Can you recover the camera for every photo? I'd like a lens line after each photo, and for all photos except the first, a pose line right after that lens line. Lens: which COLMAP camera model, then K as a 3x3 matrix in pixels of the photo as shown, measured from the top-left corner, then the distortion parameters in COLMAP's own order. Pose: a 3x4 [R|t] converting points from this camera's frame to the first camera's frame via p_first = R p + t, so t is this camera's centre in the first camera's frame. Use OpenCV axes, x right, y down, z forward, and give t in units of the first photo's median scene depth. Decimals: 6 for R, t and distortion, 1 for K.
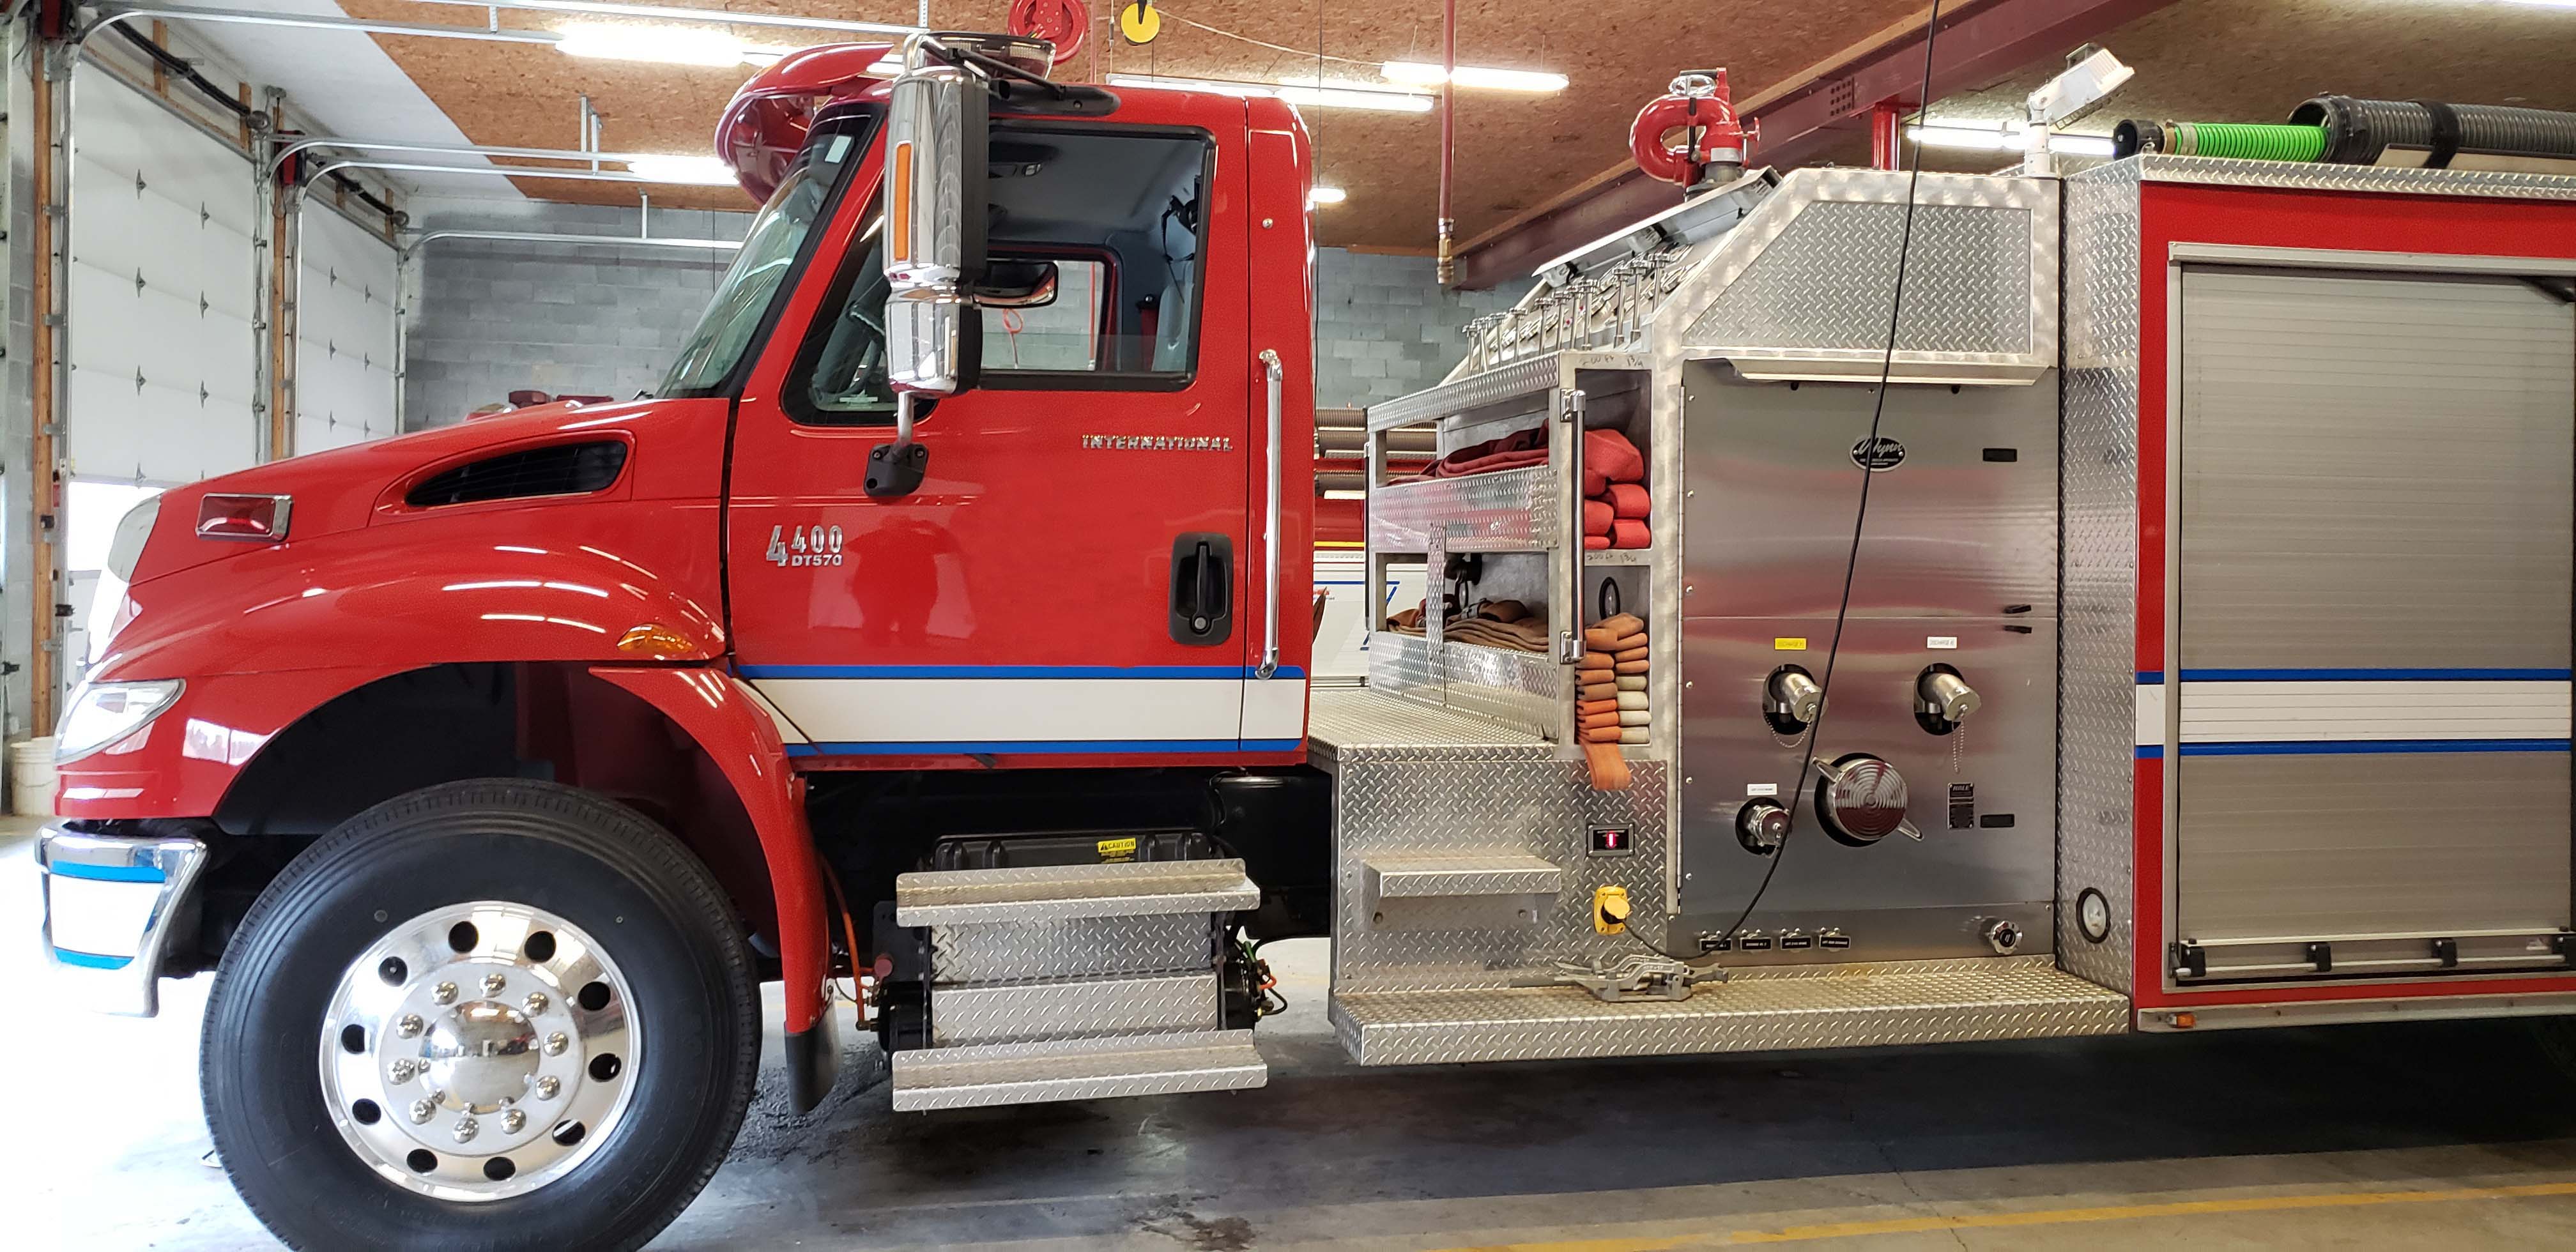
lens RADIAL K [[1913.8, 0, 1291.2], [0, 1913.8, 628.8], [0, 0, 1]] dist [-0.001325, -0.001030]
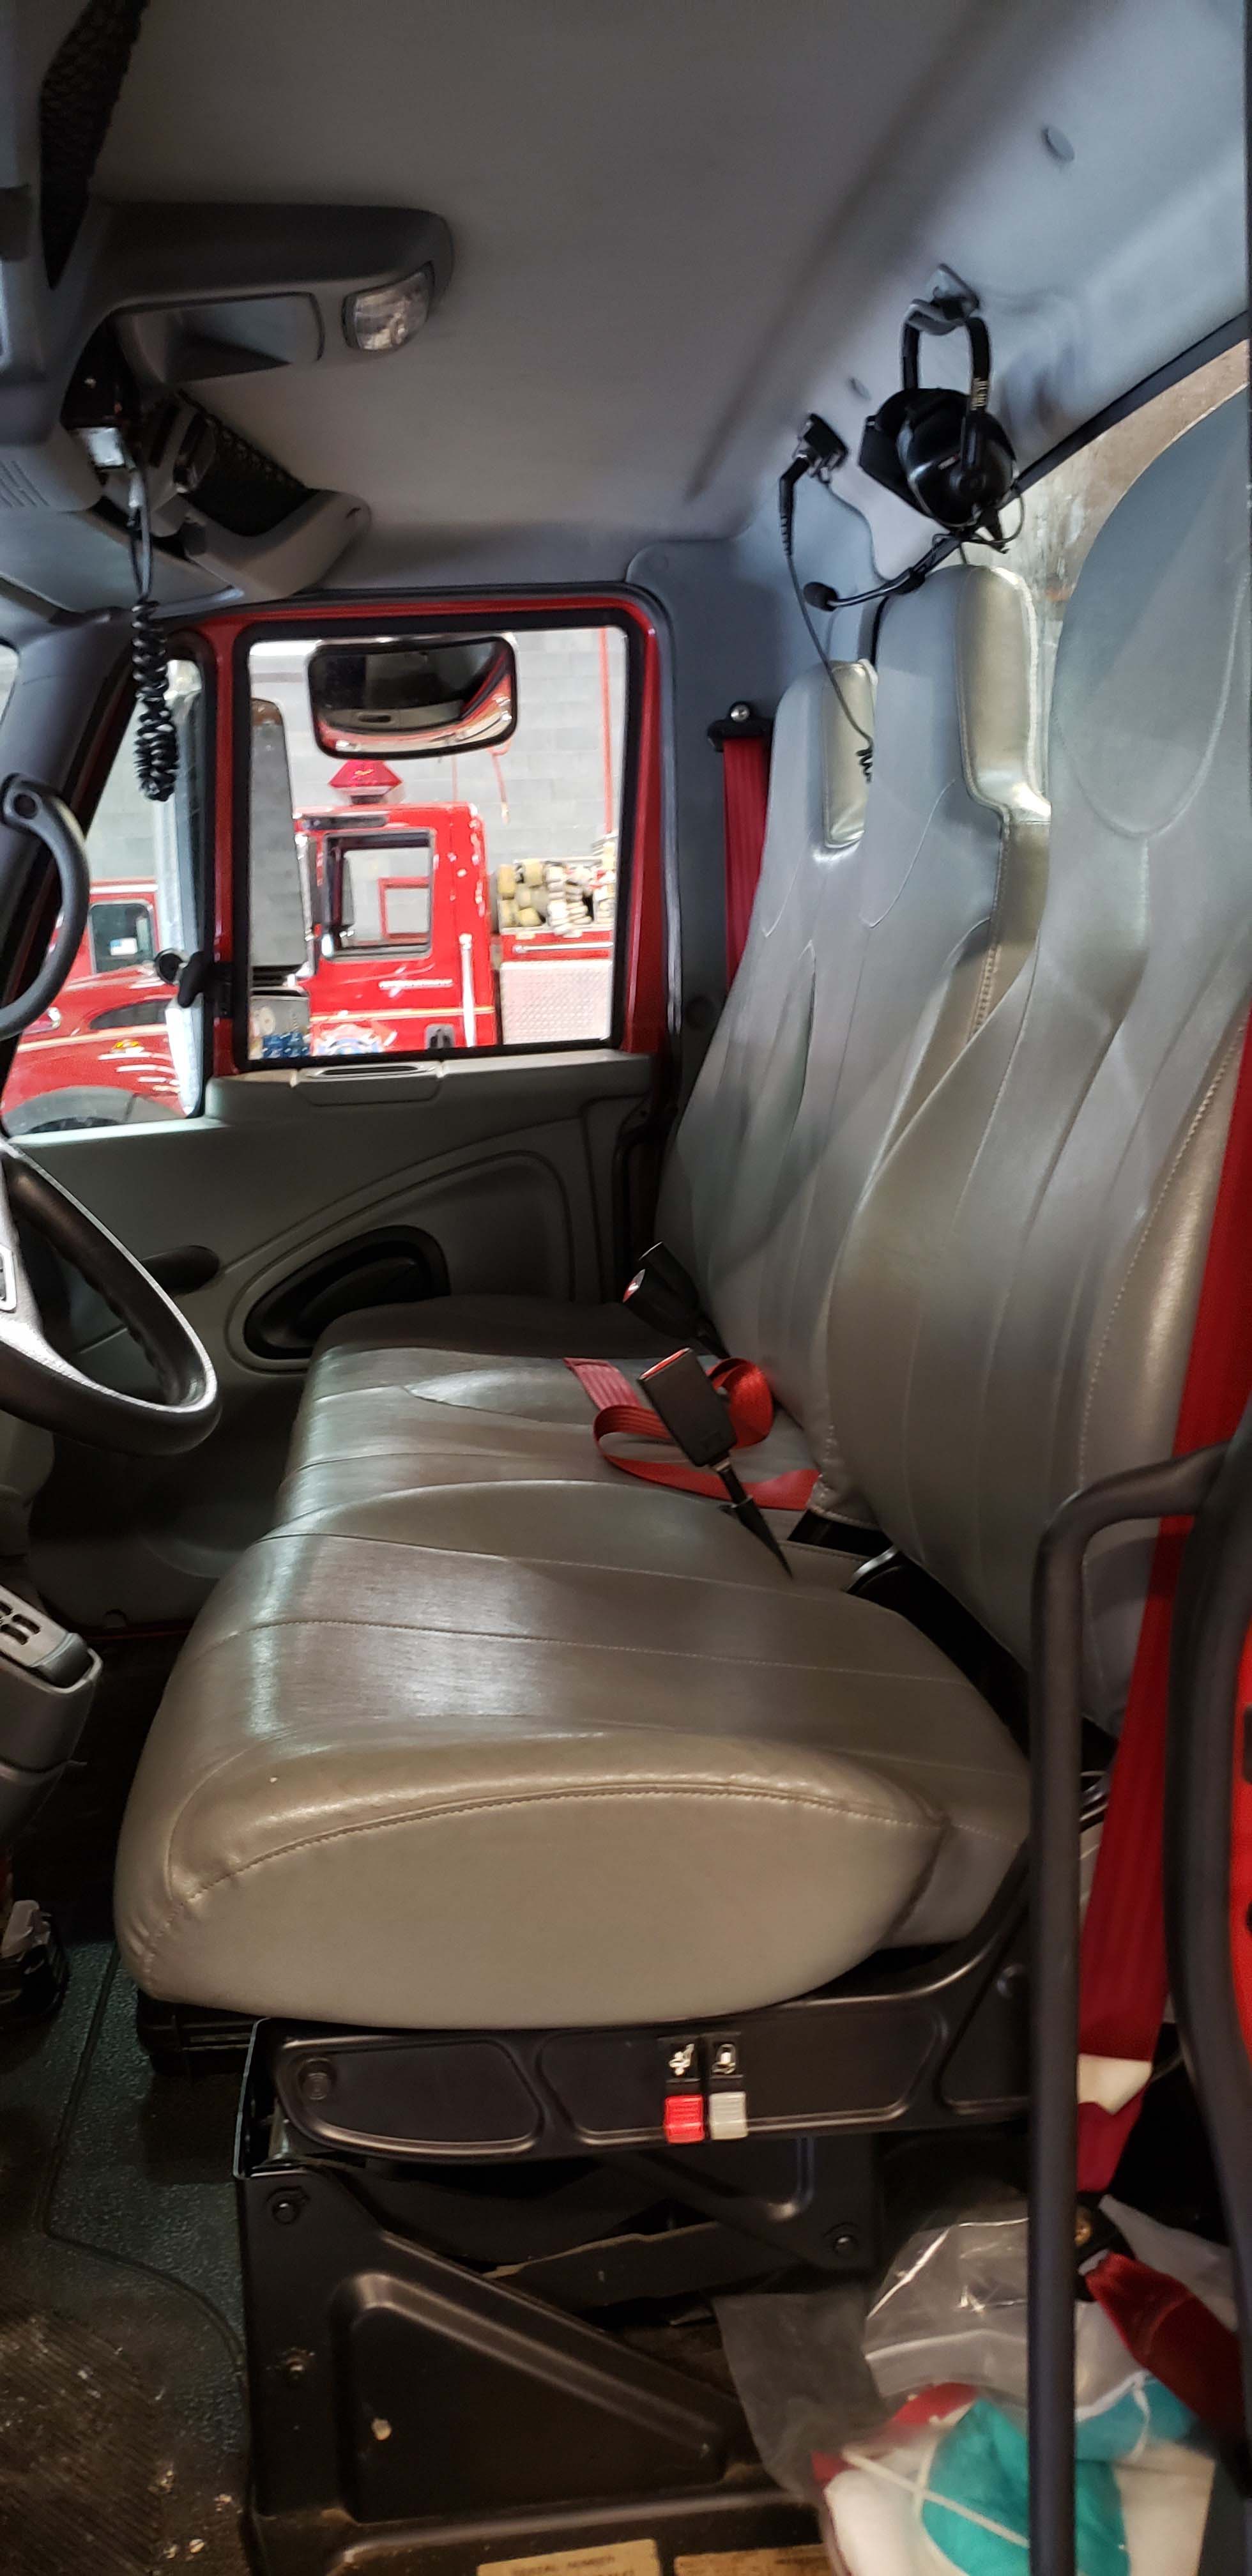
lens RADIAL K [[1913.8, 0, 620.2], [0, 1913.8, 1287.0], [0, 0, 1]] dist [-0.001325, -0.001030]
pose [[0.992458, -0.036108, -0.117150, -0.056914], [0.052446, 0.988828, 0.139531, -0.110991], [0.110803, -0.144622, 0.983263, 0.585878]]
